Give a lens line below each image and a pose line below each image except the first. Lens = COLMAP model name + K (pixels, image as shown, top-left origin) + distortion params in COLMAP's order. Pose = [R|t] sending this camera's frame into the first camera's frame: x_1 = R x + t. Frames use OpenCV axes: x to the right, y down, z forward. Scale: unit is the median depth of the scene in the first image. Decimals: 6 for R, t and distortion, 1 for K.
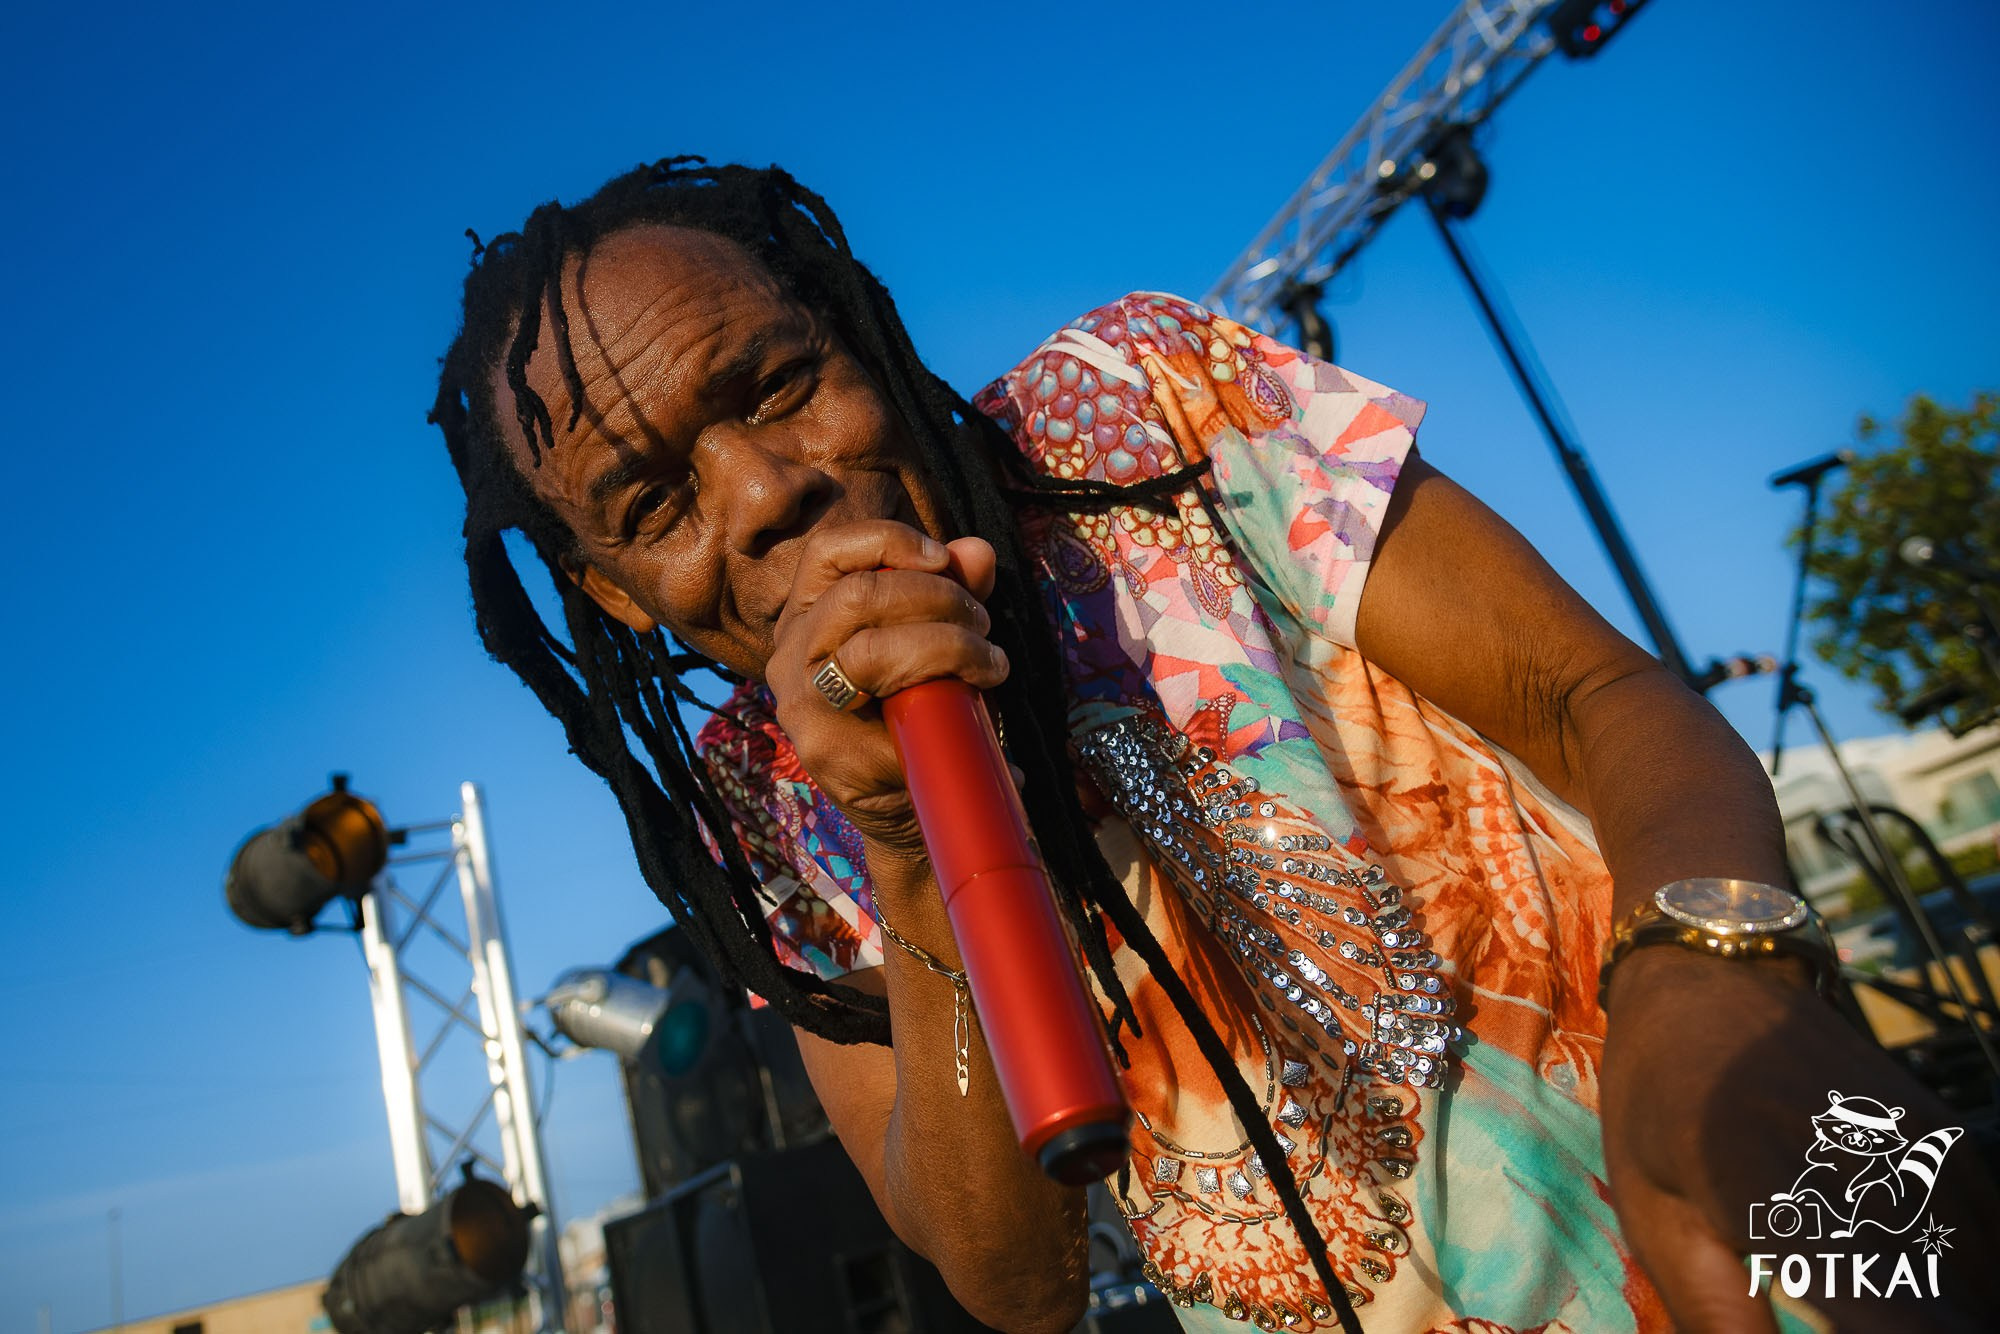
lens RADIAL K [[1541.3, 0, 1000.0], [0, 1541.3, 667.0], [0, 0, 1]] dist [-0.005340, -0.002093]
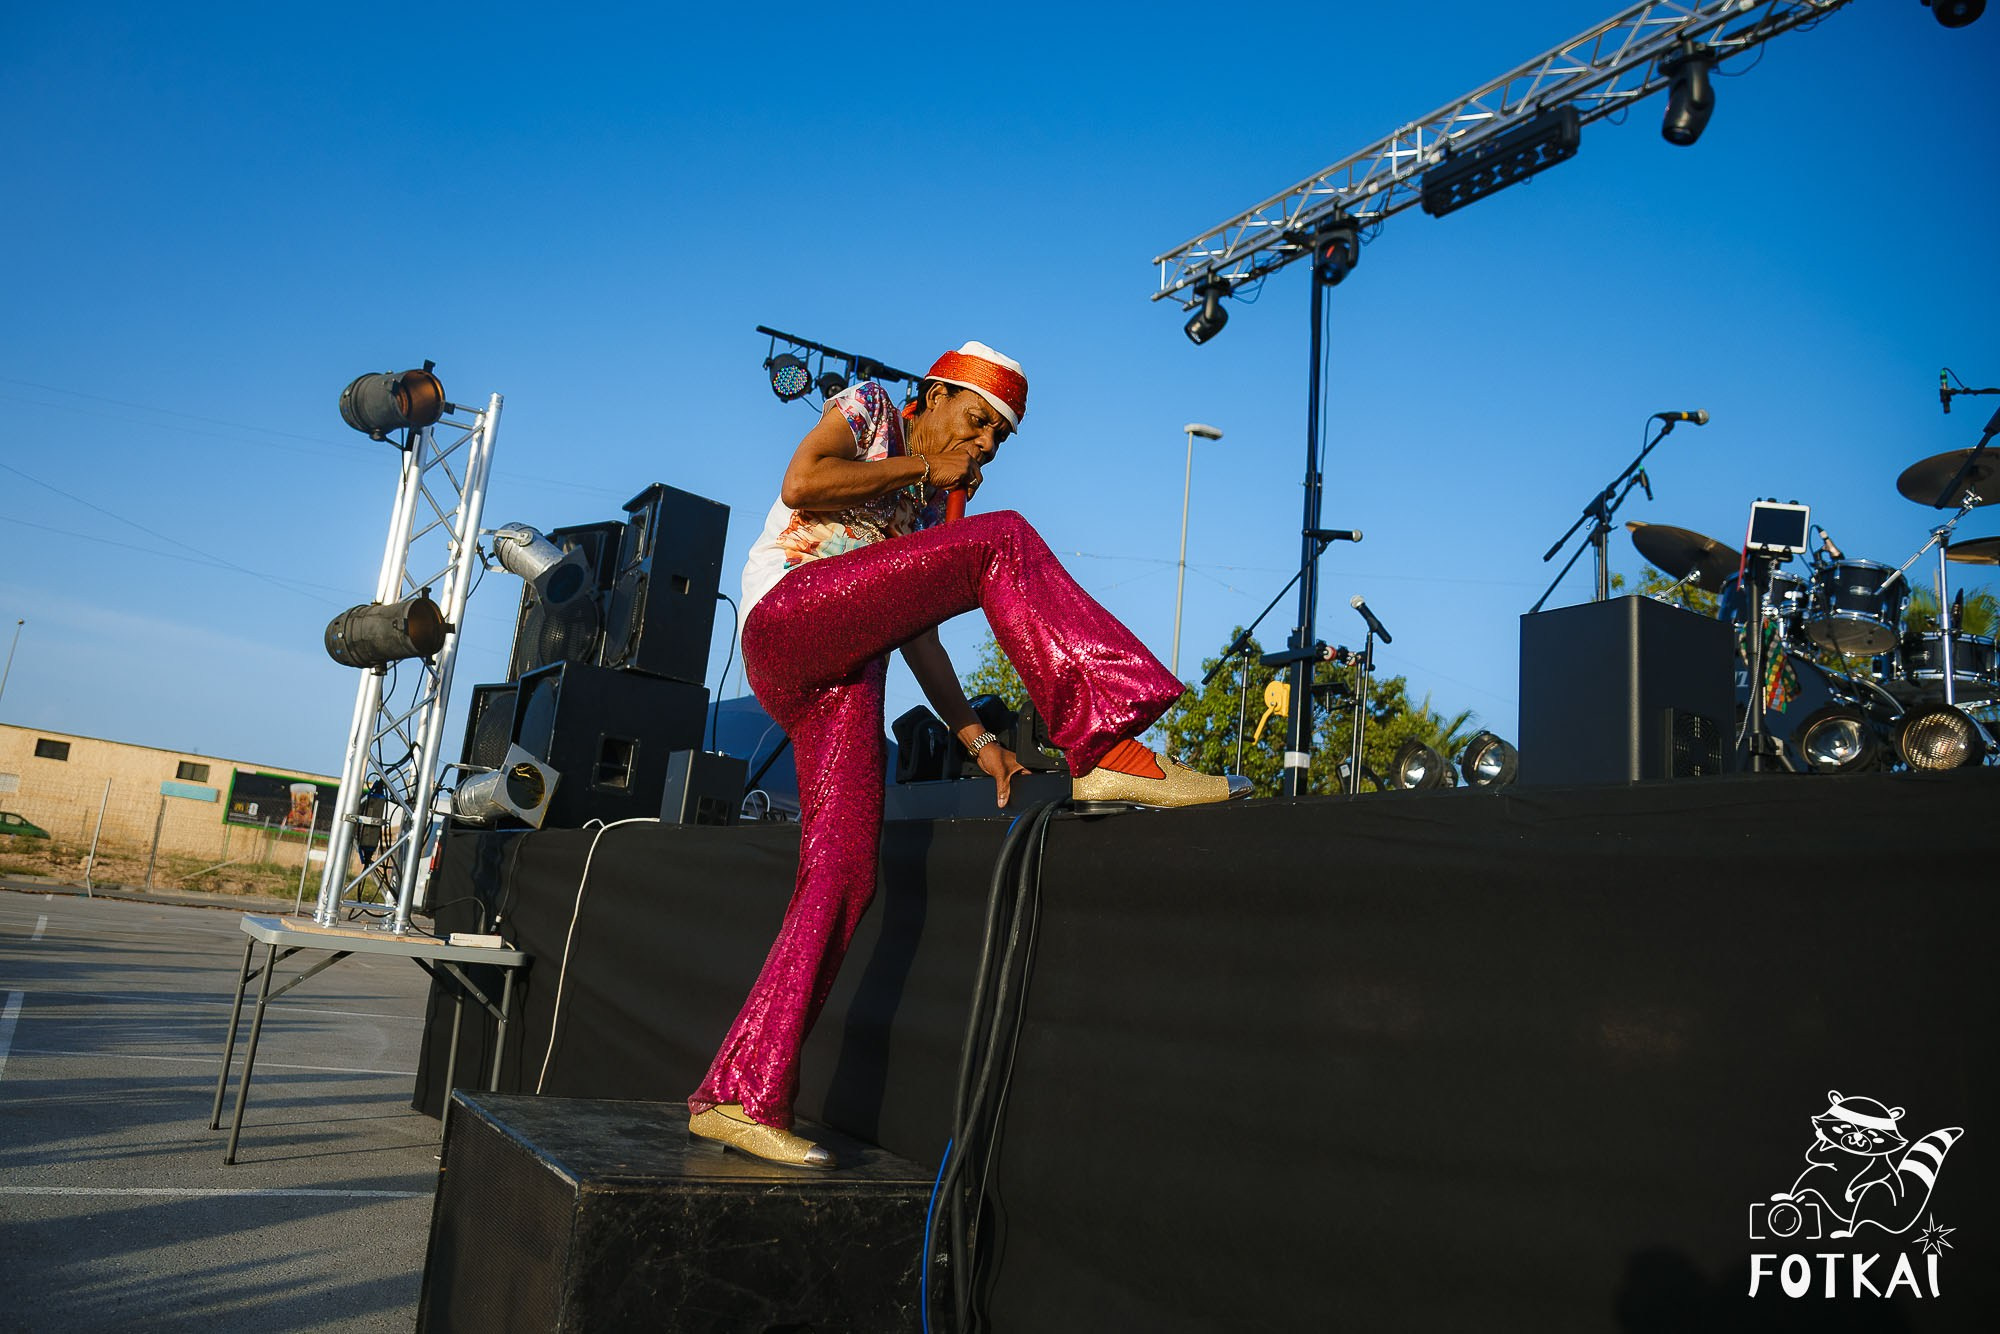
lens RADIAL K [[1541.3, 0, 1000.0], [0, 1541.3, 667.0], [0, 0, 1]] dist [-0.005340, -0.002093]
pose [[0.923447, 0.382596, 0.029424, 0.220117], [-0.383279, 0.915955, 0.118842, -0.060278], [0.018518, -0.121021, 0.992477, -0.673916]]
